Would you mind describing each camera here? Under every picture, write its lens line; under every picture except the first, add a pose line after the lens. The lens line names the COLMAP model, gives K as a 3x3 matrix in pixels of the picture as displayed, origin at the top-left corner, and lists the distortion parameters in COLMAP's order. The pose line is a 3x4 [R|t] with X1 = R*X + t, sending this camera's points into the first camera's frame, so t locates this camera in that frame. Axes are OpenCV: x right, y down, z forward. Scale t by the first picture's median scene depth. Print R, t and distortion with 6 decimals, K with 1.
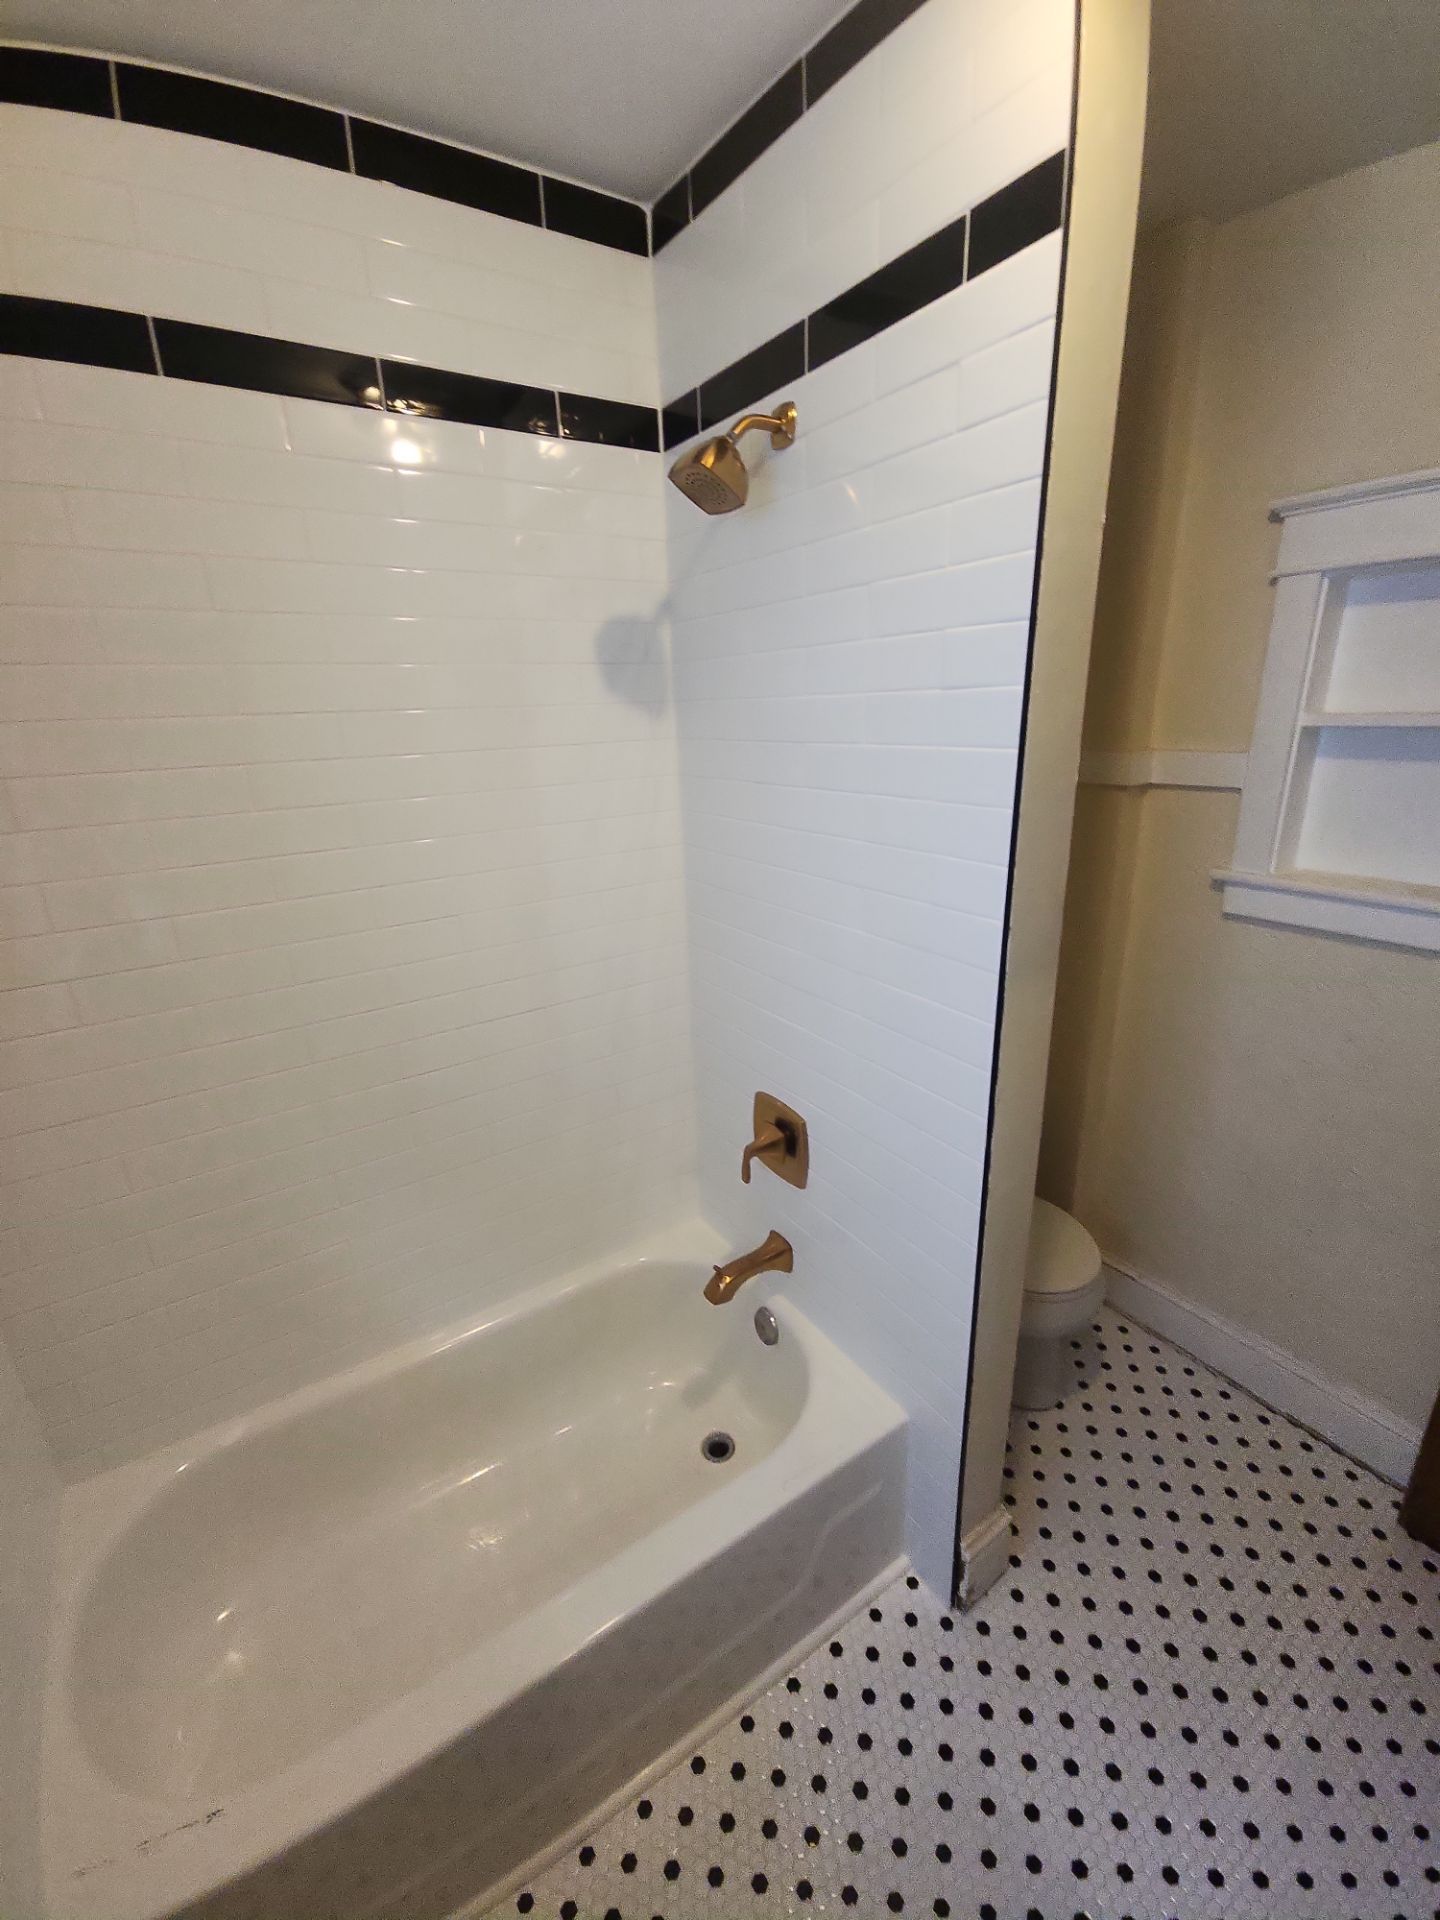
lens RADIAL K [[786.6, 0, 723.2], [0, 786.6, 954.3], [0, 0, 1]] dist [0.005629, -0.003511]
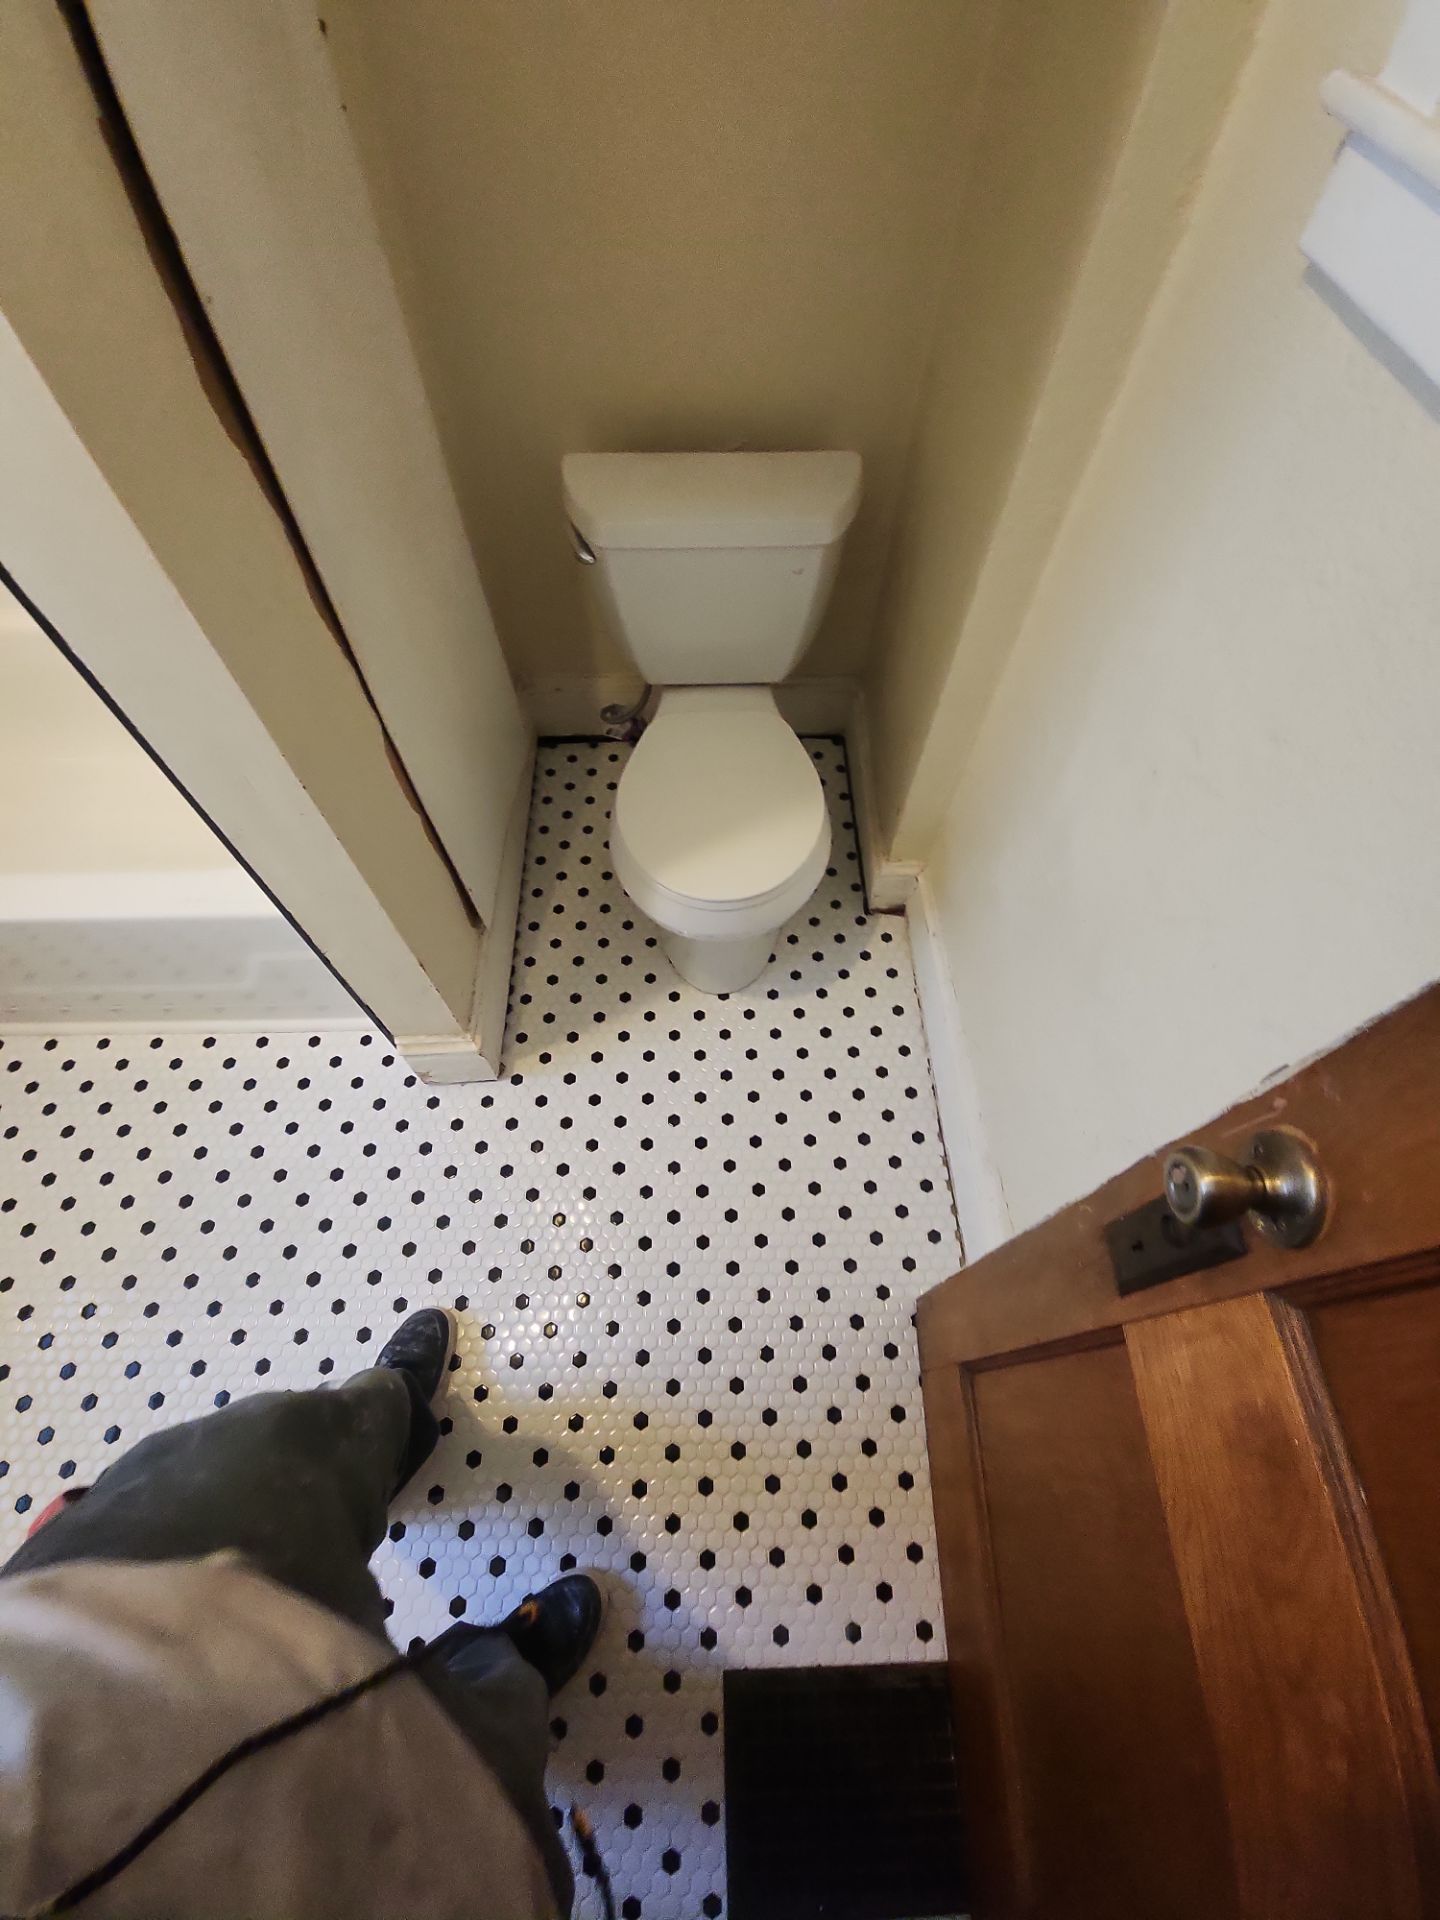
lens RADIAL K [[786.6, 0, 732.3], [0, 786.6, 954.1], [0, 0, 1]] dist [0.005629, -0.003511]
pose [[0.847681, 0.479271, -0.227457, 0.705129], [-0.204508, 0.690833, 0.693488, -0.036363], [0.489503, -0.541340, 0.683621, 0.546211]]
